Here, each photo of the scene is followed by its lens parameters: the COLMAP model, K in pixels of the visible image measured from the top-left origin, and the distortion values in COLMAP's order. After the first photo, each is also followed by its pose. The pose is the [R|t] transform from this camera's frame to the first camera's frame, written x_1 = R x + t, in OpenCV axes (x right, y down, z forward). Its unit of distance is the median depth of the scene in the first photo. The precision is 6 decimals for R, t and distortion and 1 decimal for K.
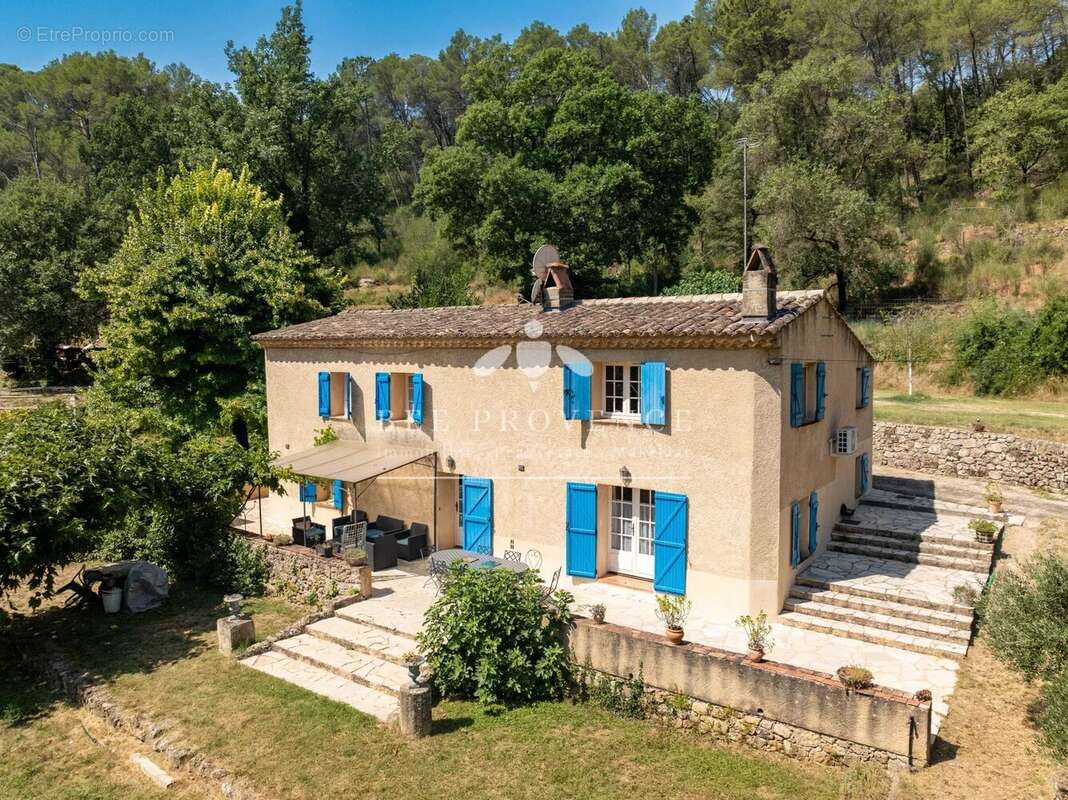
lens RADIAL K [[759.1, 0, 532.7], [0, 759.1, 377.1], [0, 0, 1]] dist [-0.031392, -0.002559]
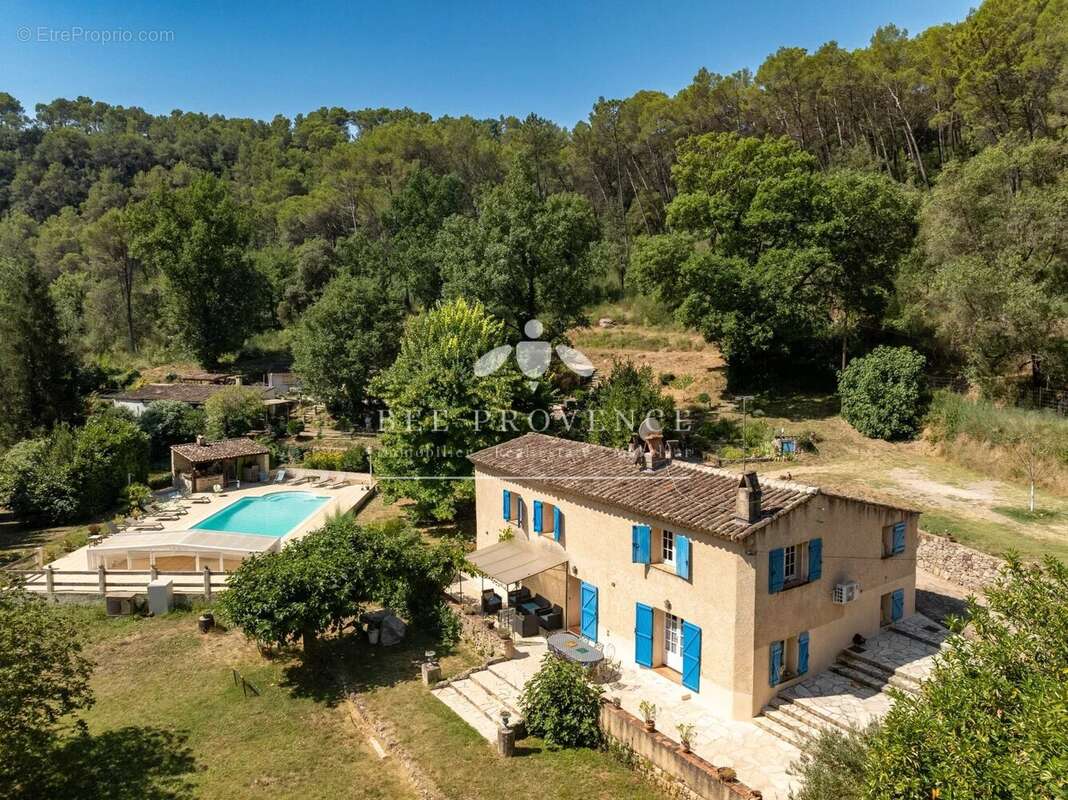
lens RADIAL K [[759.1, 0, 532.7], [0, 759.1, 377.1], [0, 0, 1]] dist [-0.031392, -0.002559]
pose [[0.935568, 0.020774, -0.352535, 0.380062], [-0.011483, 0.999530, 0.028427, -0.354138], [0.352960, -0.022548, 0.935367, -0.478741]]
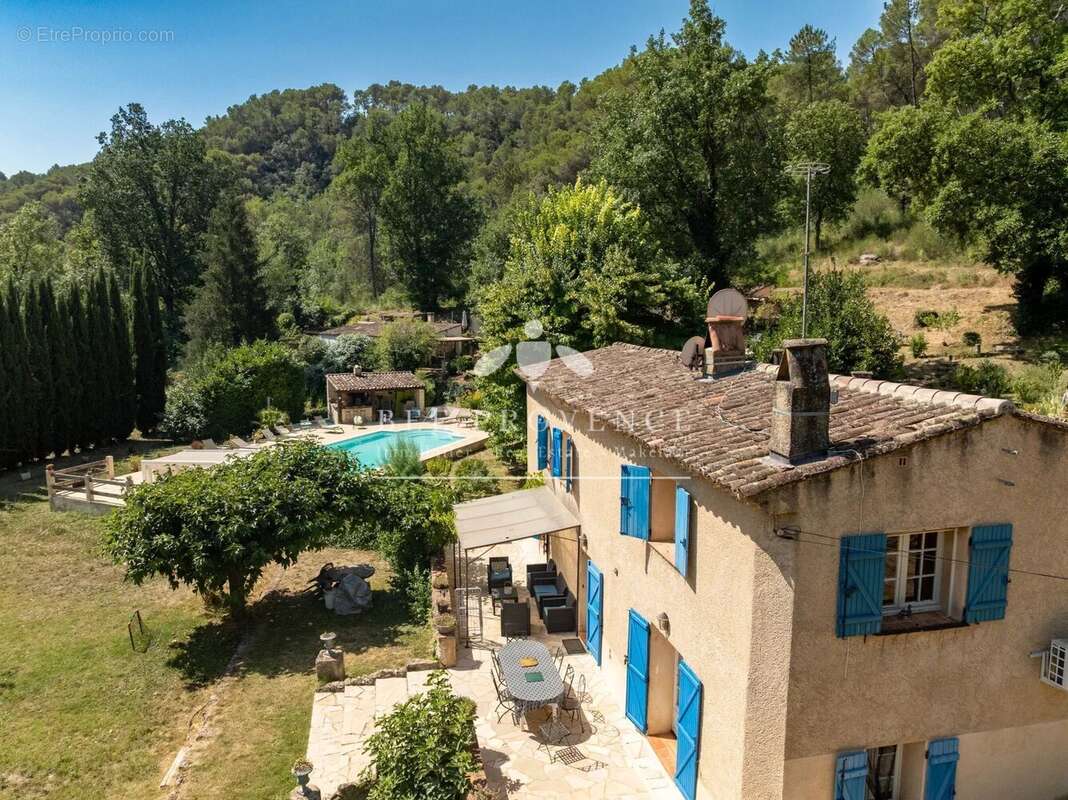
lens RADIAL K [[753.9, 0, 538.2], [0, 753.9, 400.5], [0, 0, 1]] dist [-0.033484, 0.002167]
pose [[0.734489, 0.087471, -0.672960, 0.503006], [-0.028619, 0.994769, 0.098063, -0.160743], [0.678017, -0.052767, 0.733149, 0.358216]]
